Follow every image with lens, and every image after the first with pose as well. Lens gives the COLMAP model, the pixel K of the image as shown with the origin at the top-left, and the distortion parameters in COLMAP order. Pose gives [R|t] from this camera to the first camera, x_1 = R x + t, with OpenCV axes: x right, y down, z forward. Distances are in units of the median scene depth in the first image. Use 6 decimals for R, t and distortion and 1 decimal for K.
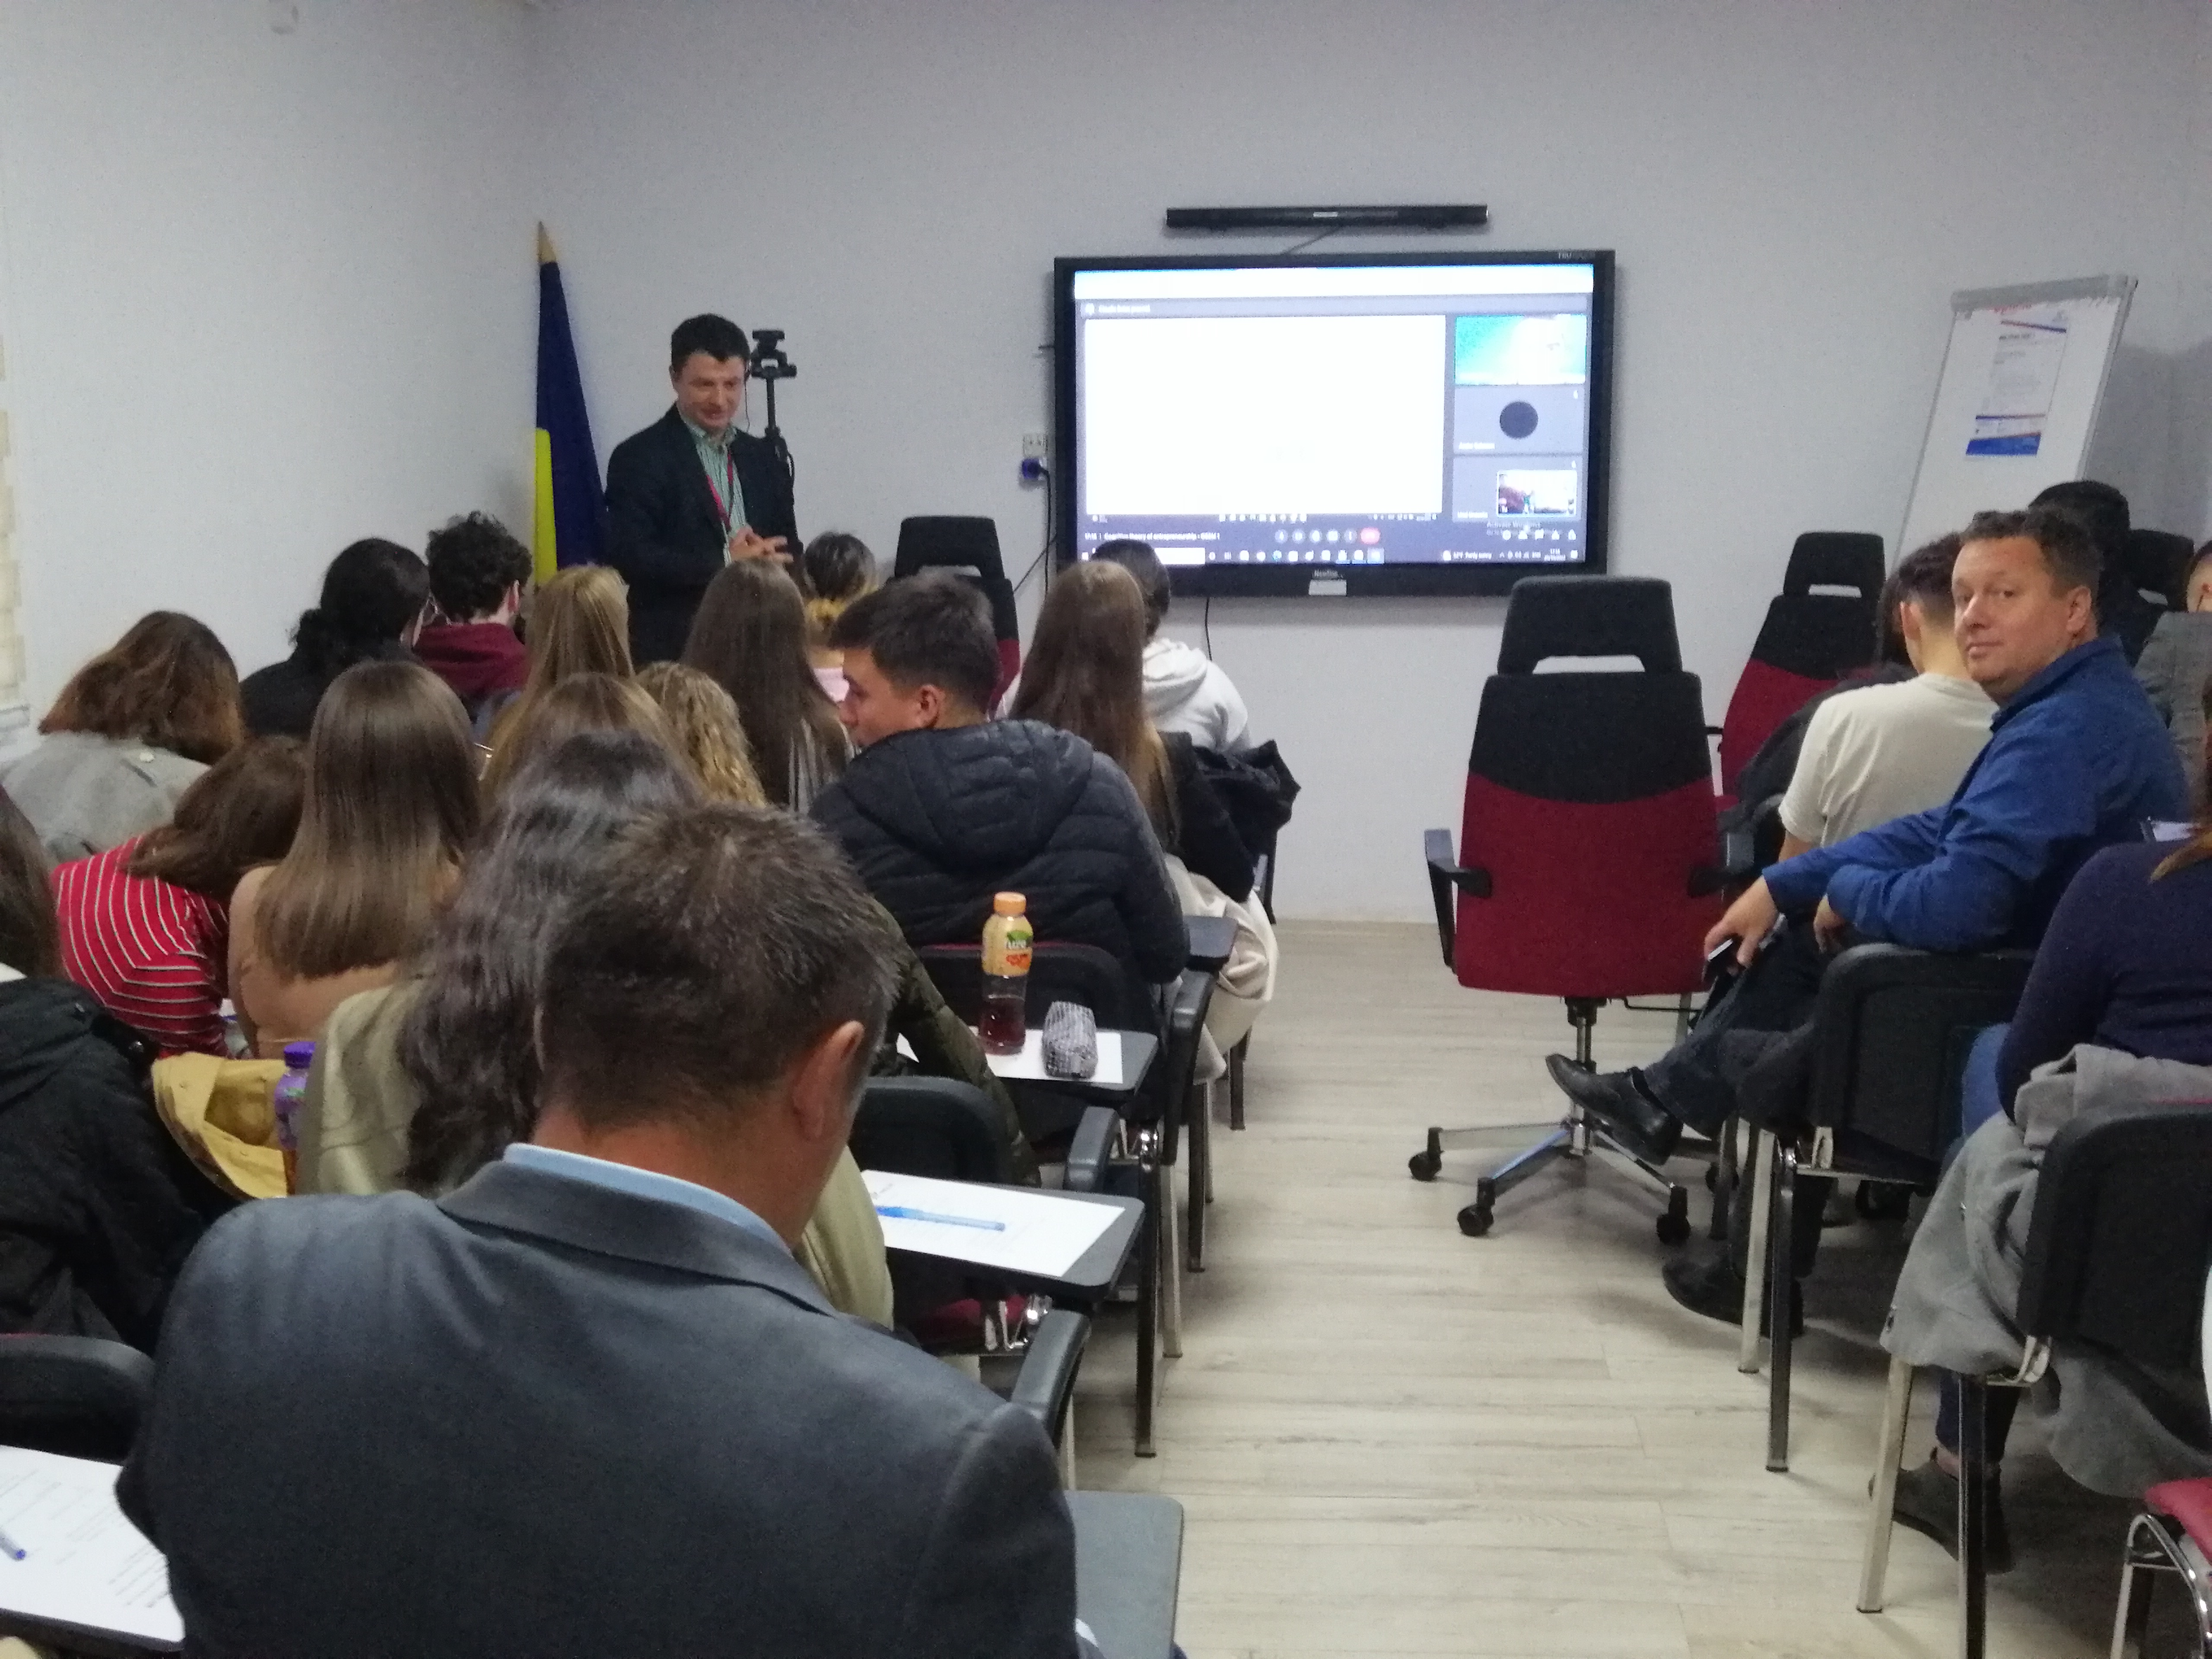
lens RADIAL K [[2594.2, 0, 1114.9], [0, 2594.2, 867.0], [0, 0, 1]] dist [0.015161, 0.000000]
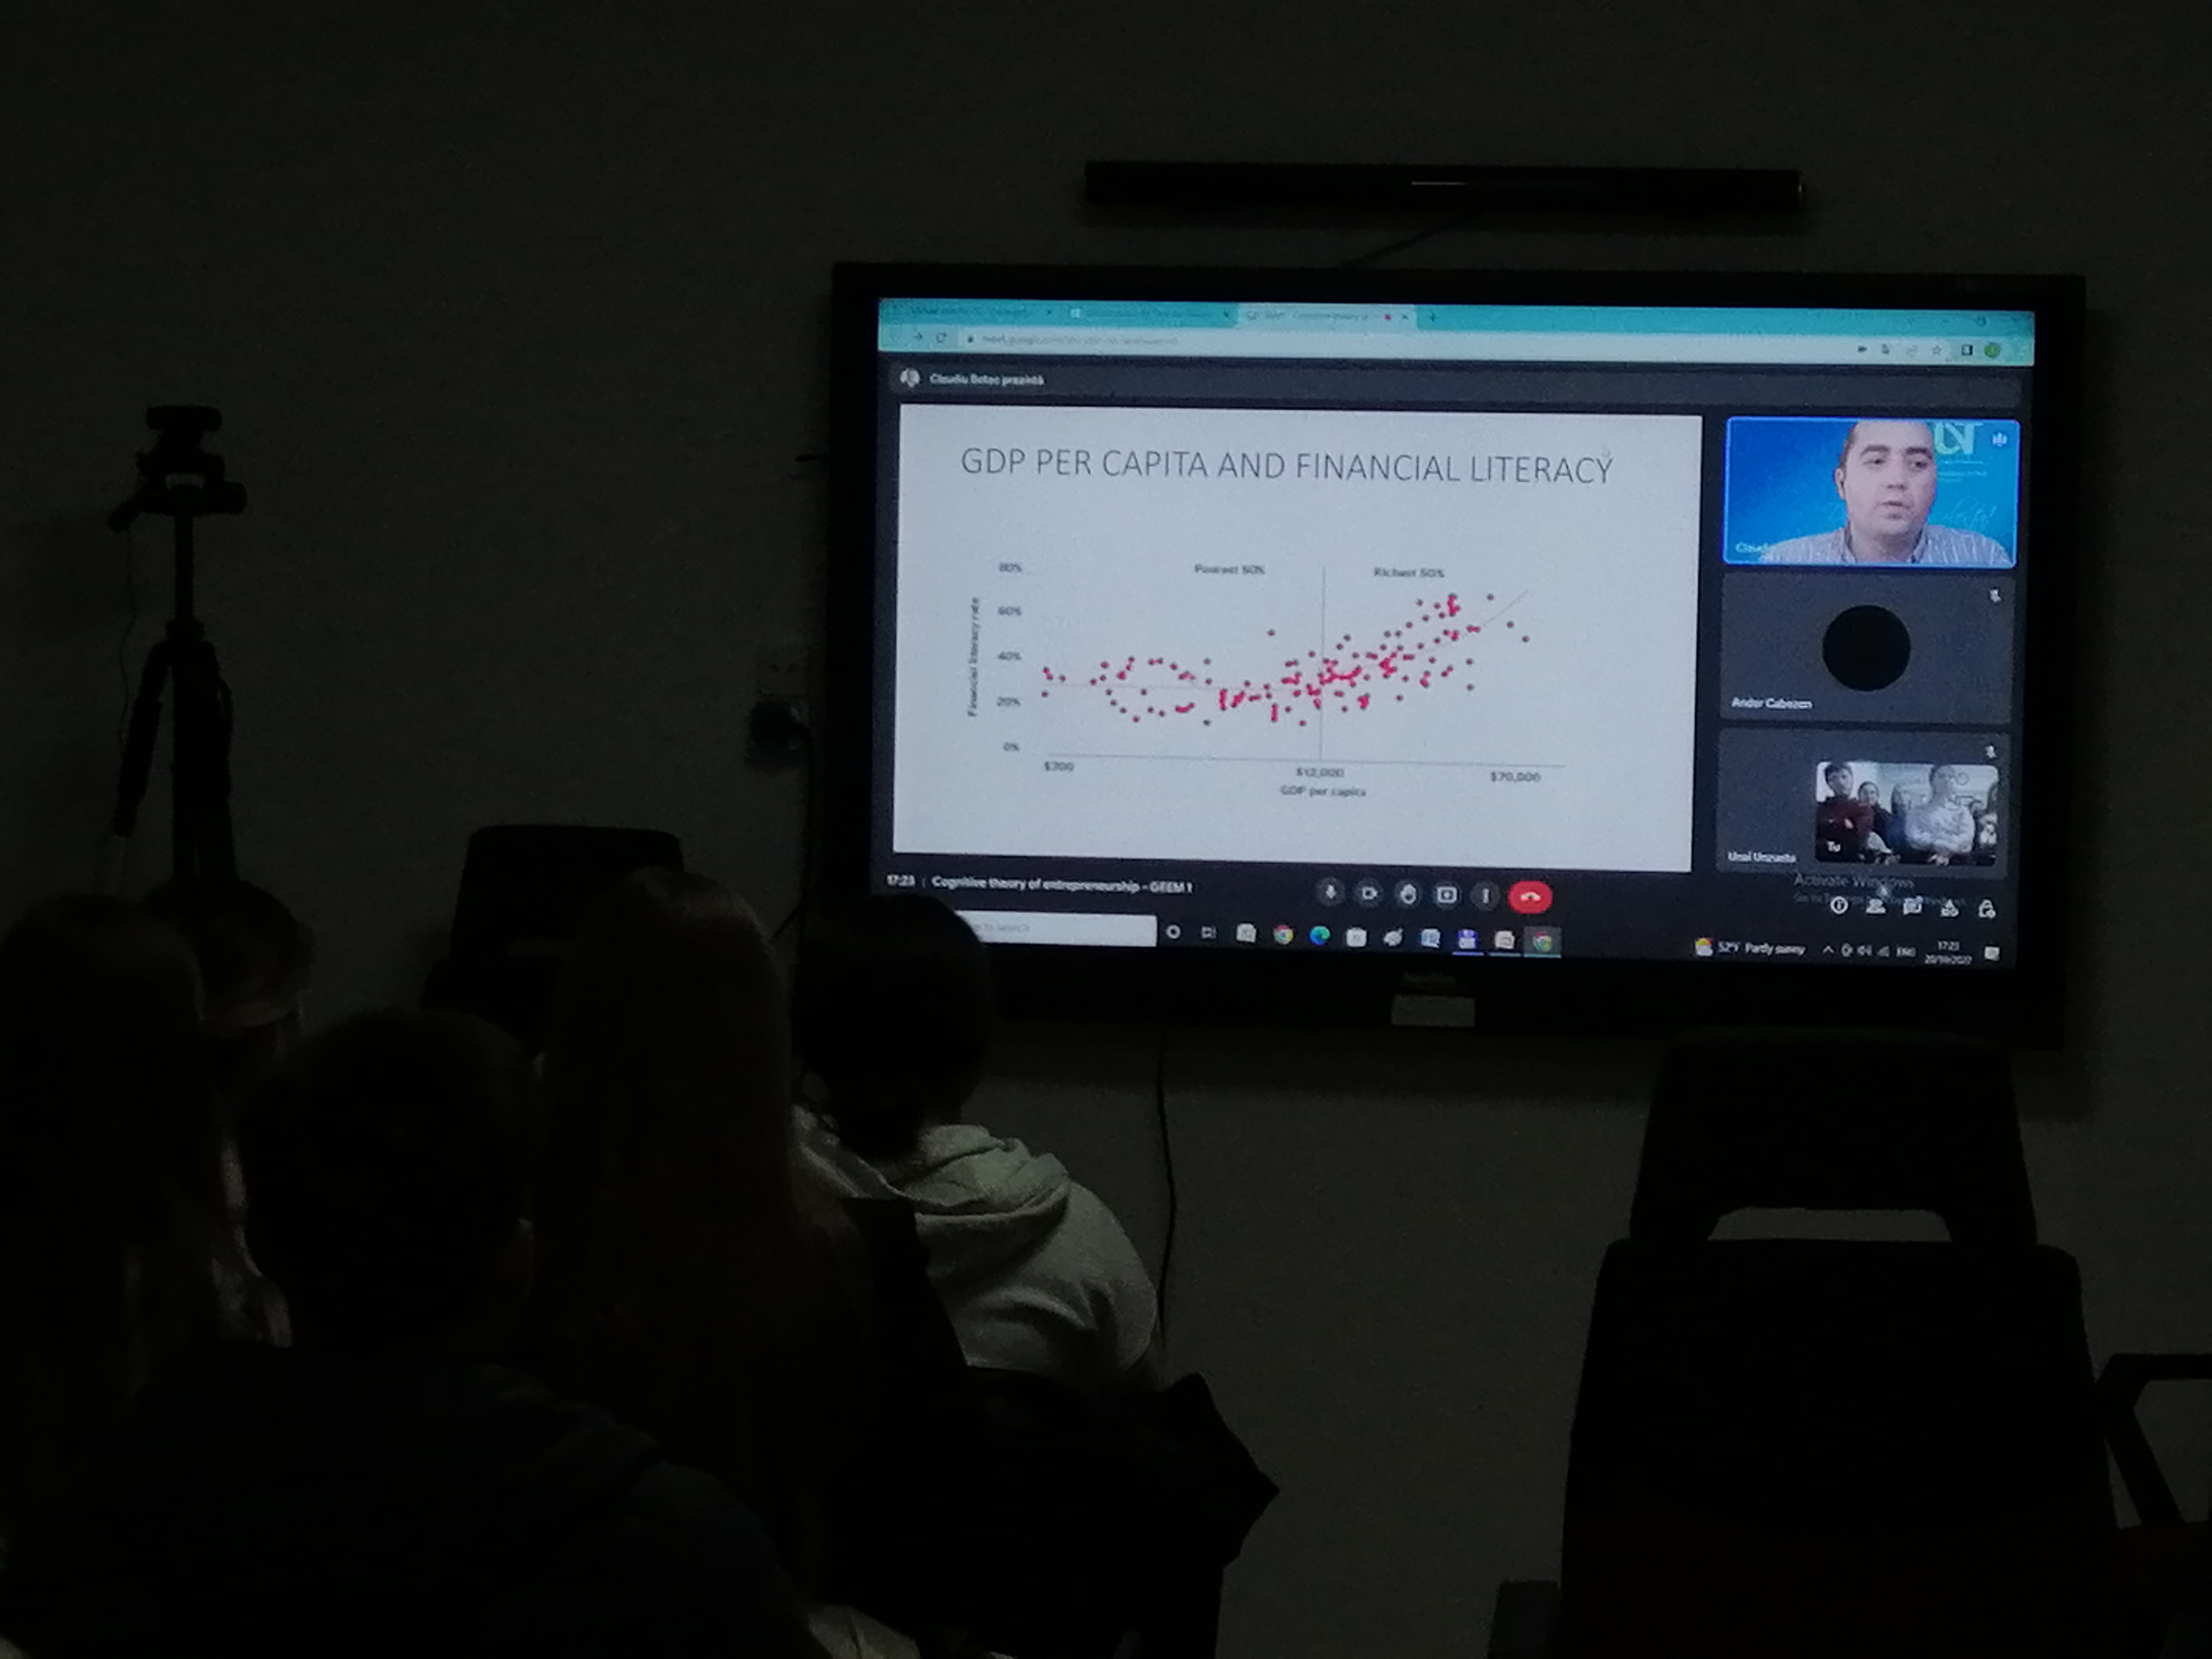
lens RADIAL K [[6304.7, 0, 1069.1], [0, 6304.7, 792.3], [0, 0, 1]] dist [0.132934, 0.000000]
pose [[0.999316, 0.024668, -0.027564, 0.061877], [-0.028070, 0.991015, -0.130769, -0.004105], [0.024090, 0.131454, 0.991030, -0.080121]]
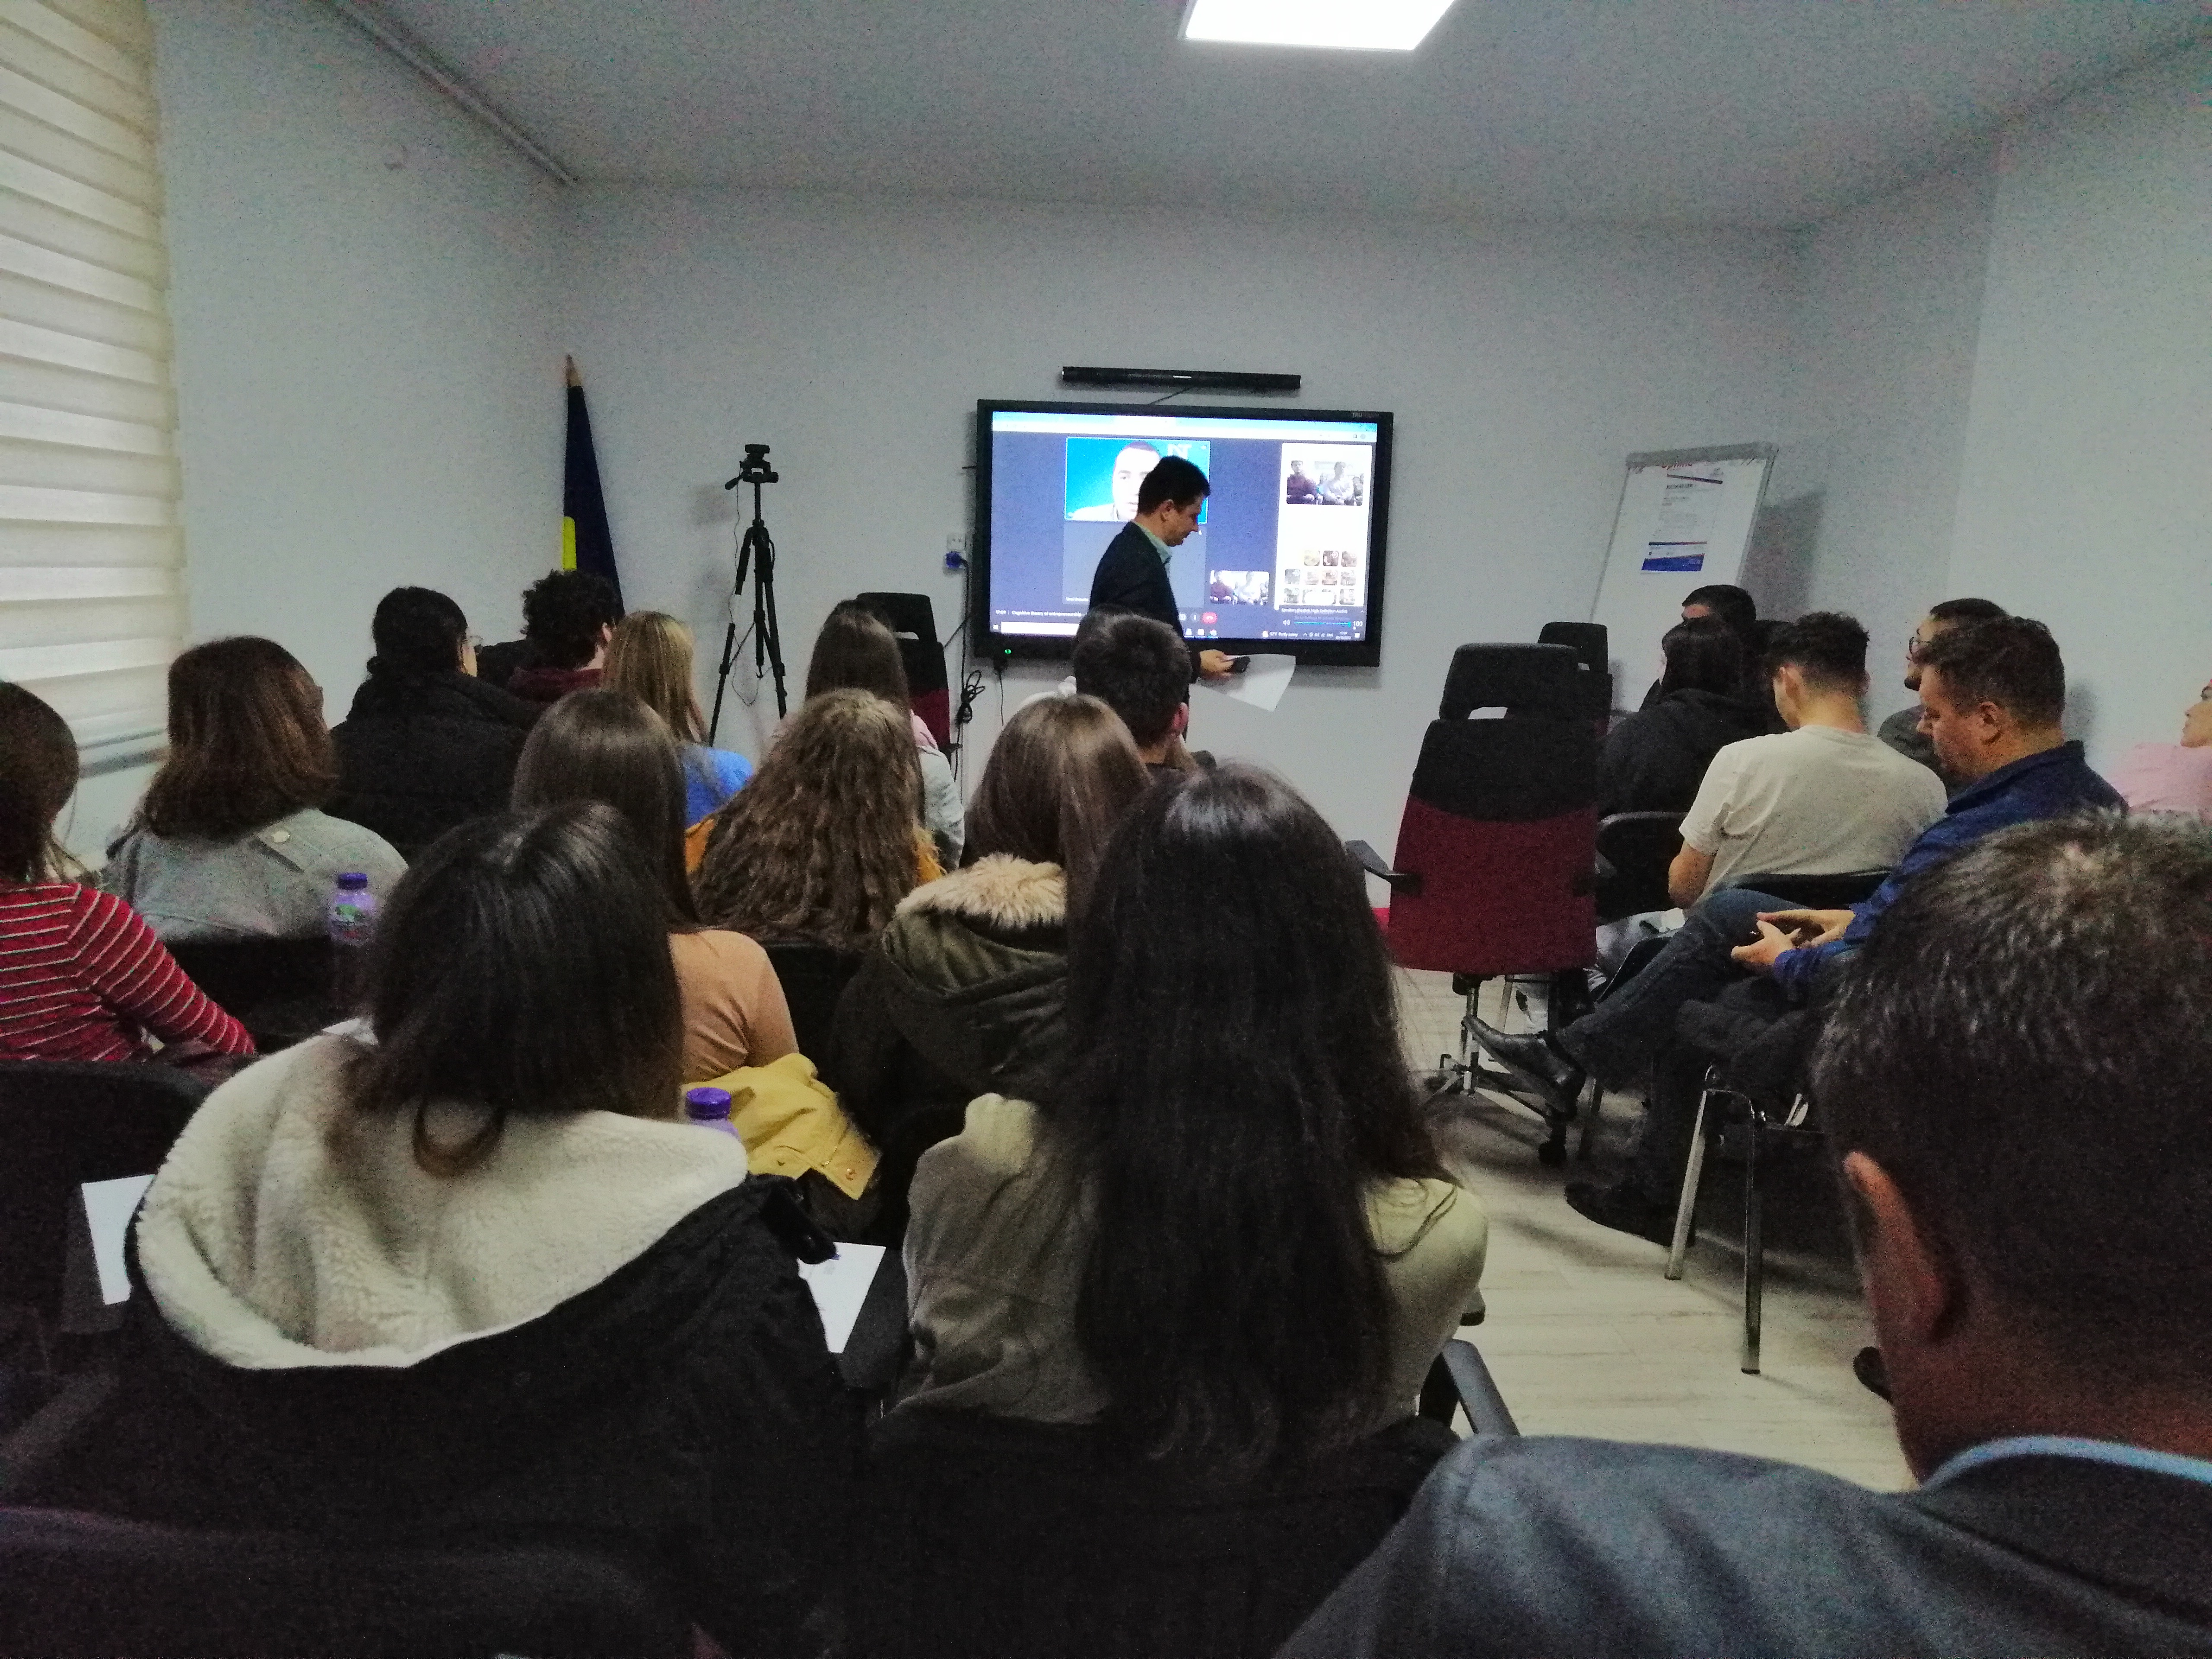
lens RADIAL K [[1727.0, 0, 1113.0], [0, 1727.0, 846.8], [0, 0, 1]] dist [0.025877, 0.021602]
pose [[0.988360, 0.008127, 0.151915, -0.108330], [-0.007841, 0.999966, -0.002483, -0.007401], [-0.151930, 0.001263, 0.988390, 0.150210]]
